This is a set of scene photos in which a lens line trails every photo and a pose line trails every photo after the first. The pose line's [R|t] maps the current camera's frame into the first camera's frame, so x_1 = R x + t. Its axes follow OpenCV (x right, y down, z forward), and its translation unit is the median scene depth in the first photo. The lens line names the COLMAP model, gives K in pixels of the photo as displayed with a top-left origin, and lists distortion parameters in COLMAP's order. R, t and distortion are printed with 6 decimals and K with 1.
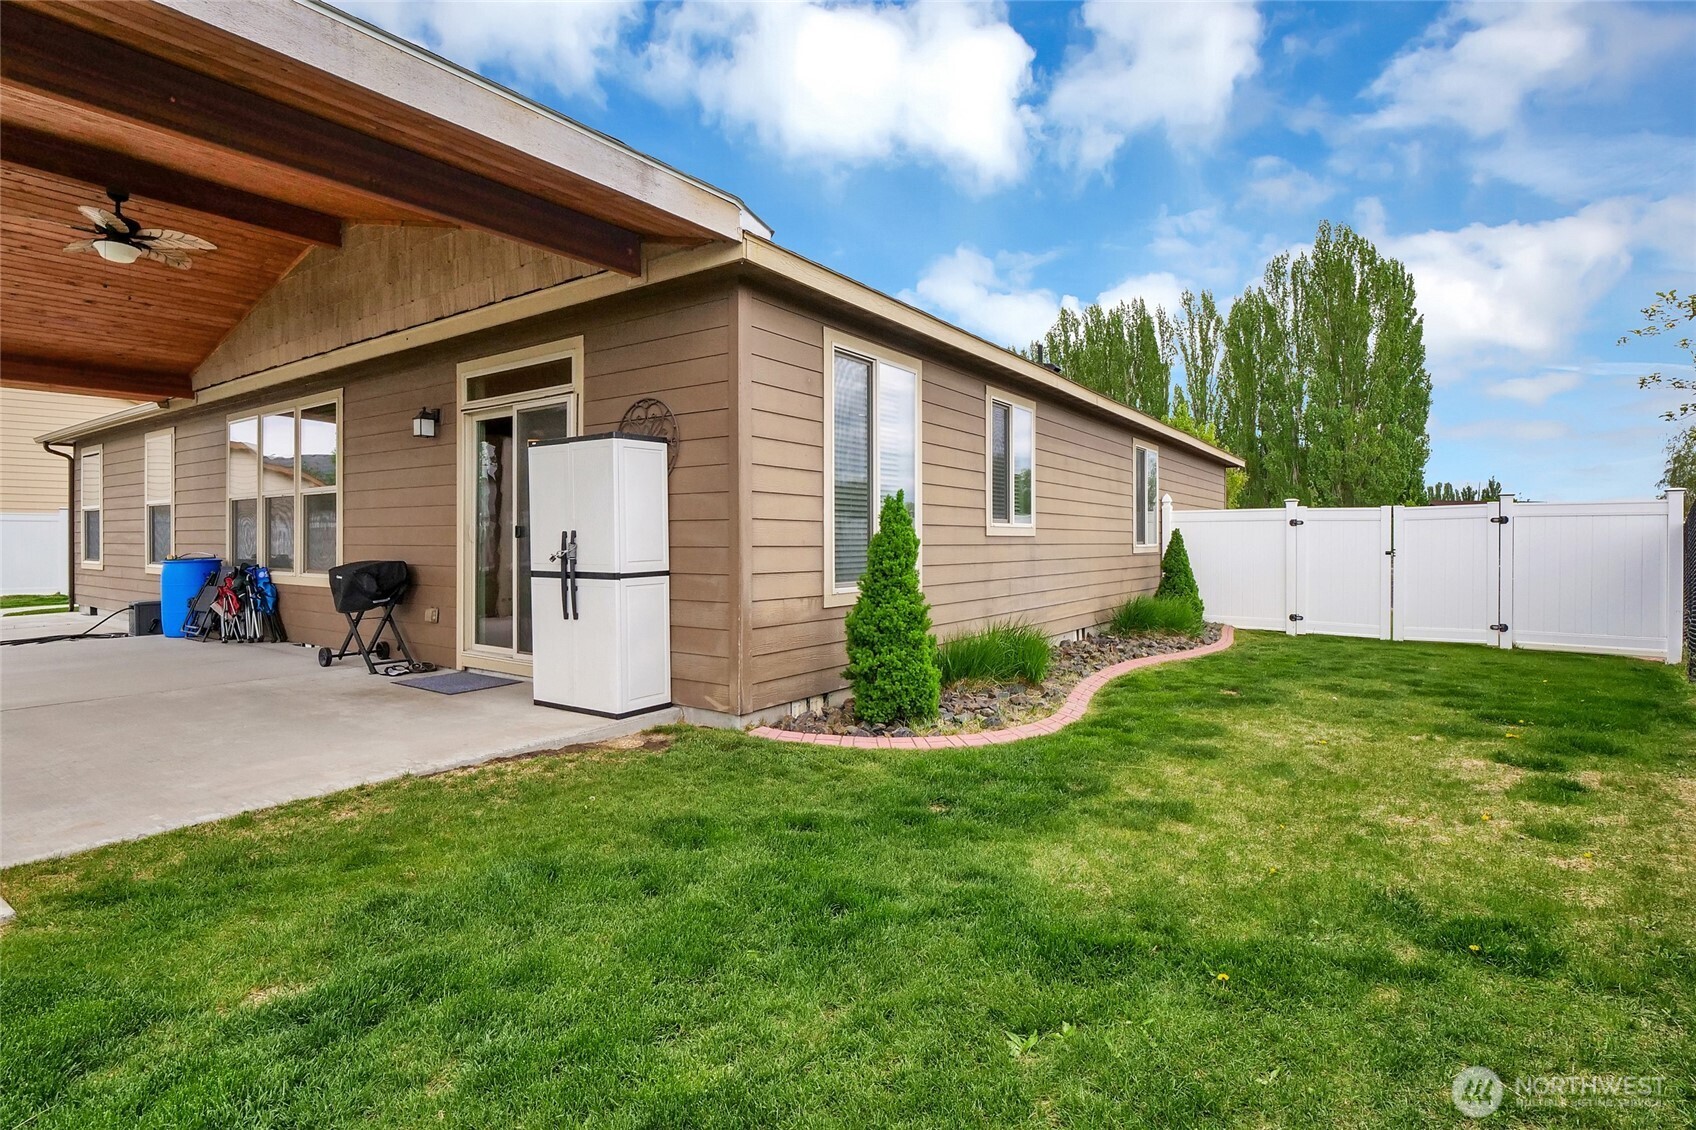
lens RADIAL K [[831.4, 0, 847.7], [0, 831.4, 549.6], [0, 0, 1]] dist [-0.007868, 0.000029]
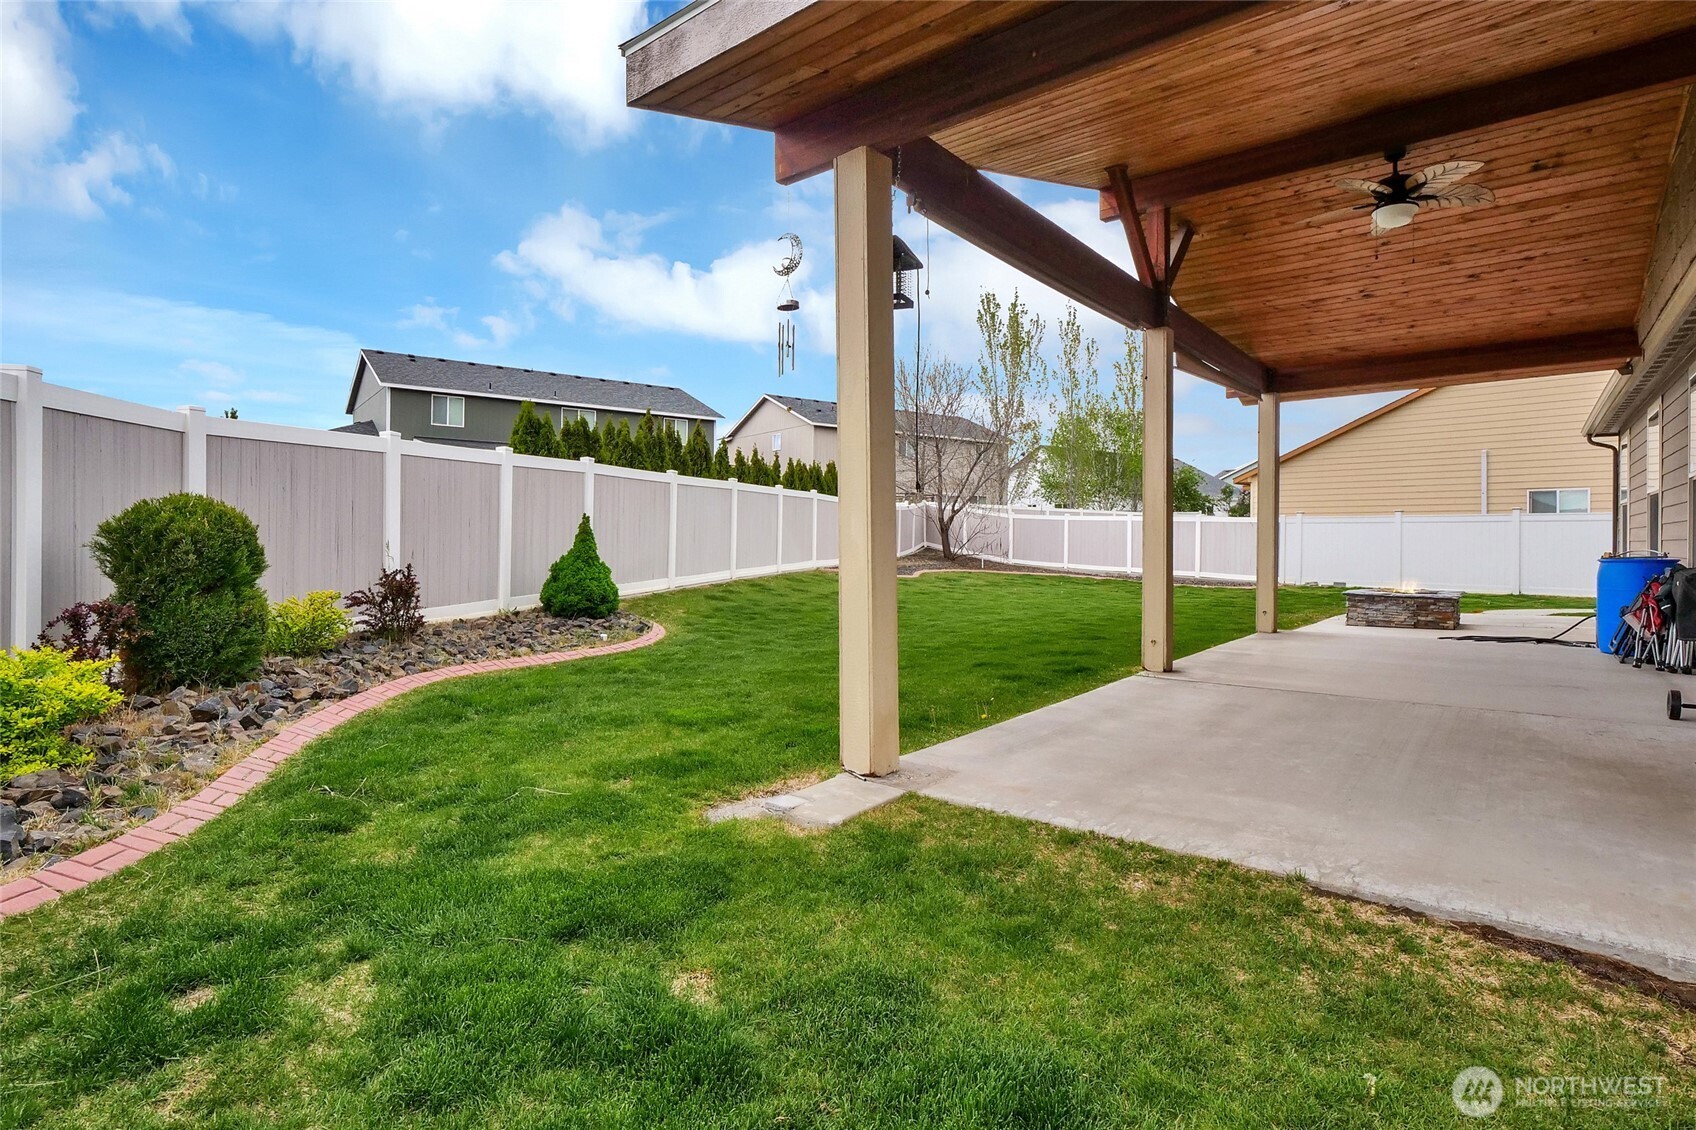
lens RADIAL K [[831.4, 0, 847.7], [0, 831.4, 549.6], [0, 0, 1]] dist [-0.007868, 0.000029]
pose [[-0.081713, 0.000792, -0.996656, 0.133800], [-0.010839, 0.999940, 0.001683, 0.024829], [0.996597, 0.010940, -0.081699, 0.741078]]
